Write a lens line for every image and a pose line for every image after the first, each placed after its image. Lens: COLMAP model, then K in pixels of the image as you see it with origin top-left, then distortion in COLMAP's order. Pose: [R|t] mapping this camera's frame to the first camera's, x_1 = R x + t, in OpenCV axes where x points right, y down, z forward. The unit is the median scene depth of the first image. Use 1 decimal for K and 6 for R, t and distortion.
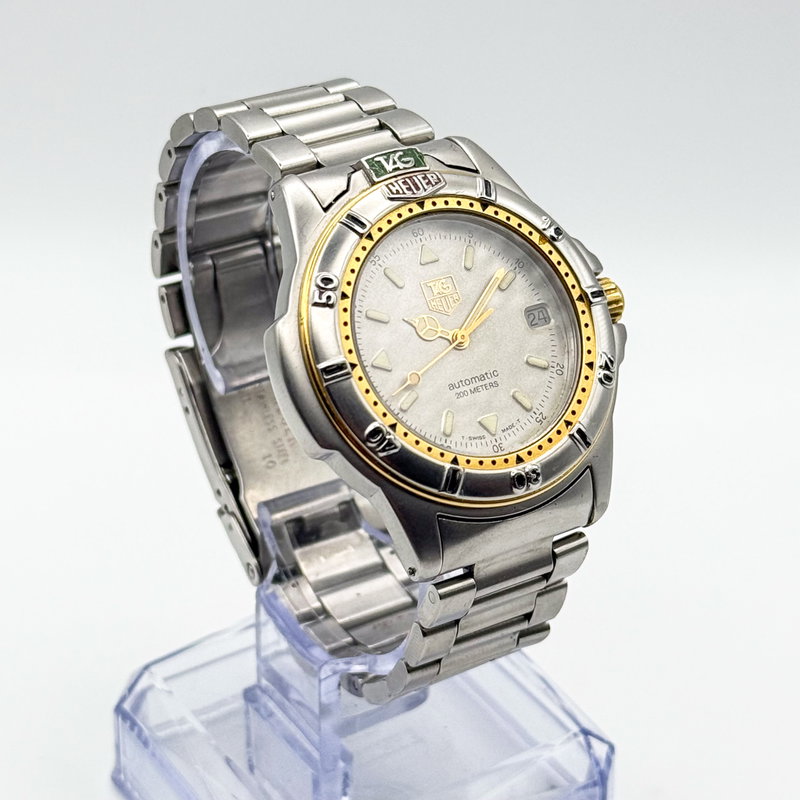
lens RADIAL K [[2423.4, 0, 401.5], [0, 2423.4, 431.3], [0, 0, 1]] dist [0.184071, 0.948427]
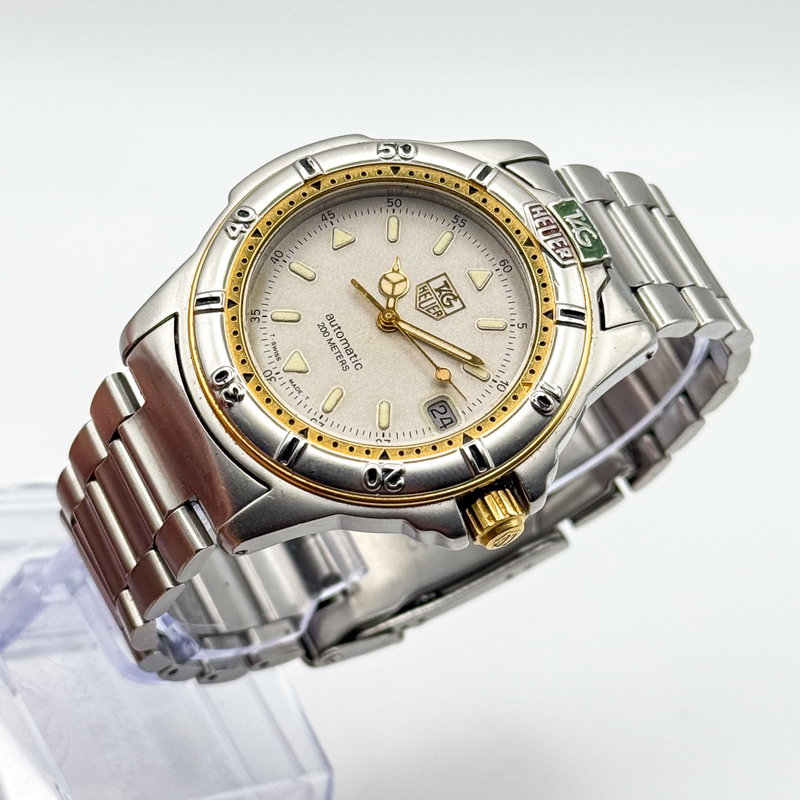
lens RADIAL K [[2423.4, 0, 401.5], [0, 2423.4, 431.3], [0, 0, 1]] dist [0.184071, 0.948427]
pose [[0.090722, 0.662879, -0.743210, 0.692657], [-0.946164, 0.290215, 0.143351, -0.154447], [0.310715, 0.690193, 0.653521, 0.458491]]
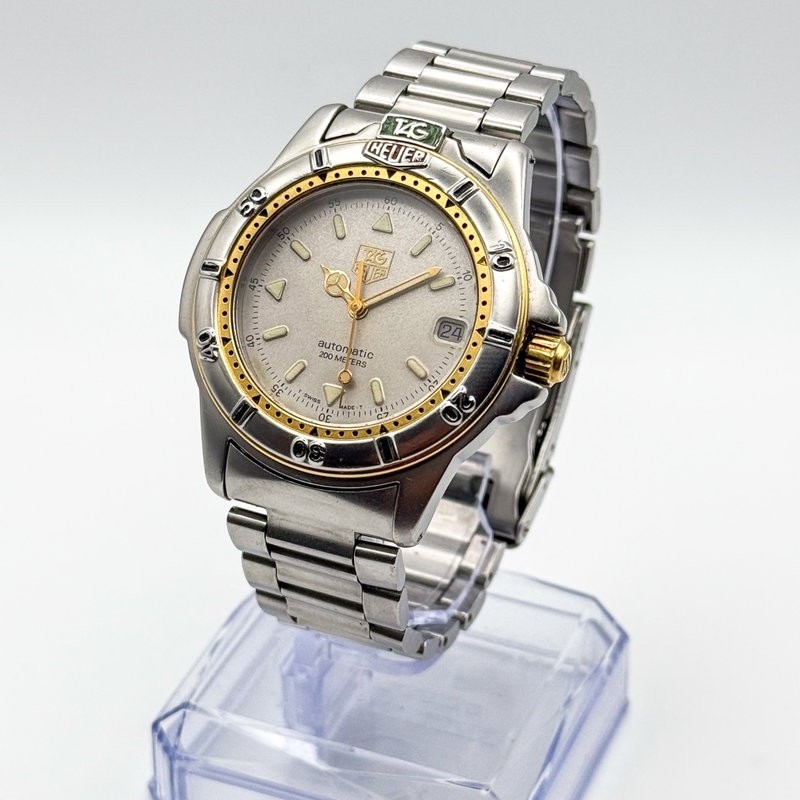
lens RADIAL K [[2423.4, 0, 401.5], [0, 2423.4, 431.3], [0, 0, 1]] dist [0.184071, 0.948427]
pose [[0.571026, 0.436708, -0.695137, 0.751115], [-0.434186, 0.879300, 0.195740, -0.196693], [0.696715, 0.190046, 0.691716, 0.325101]]
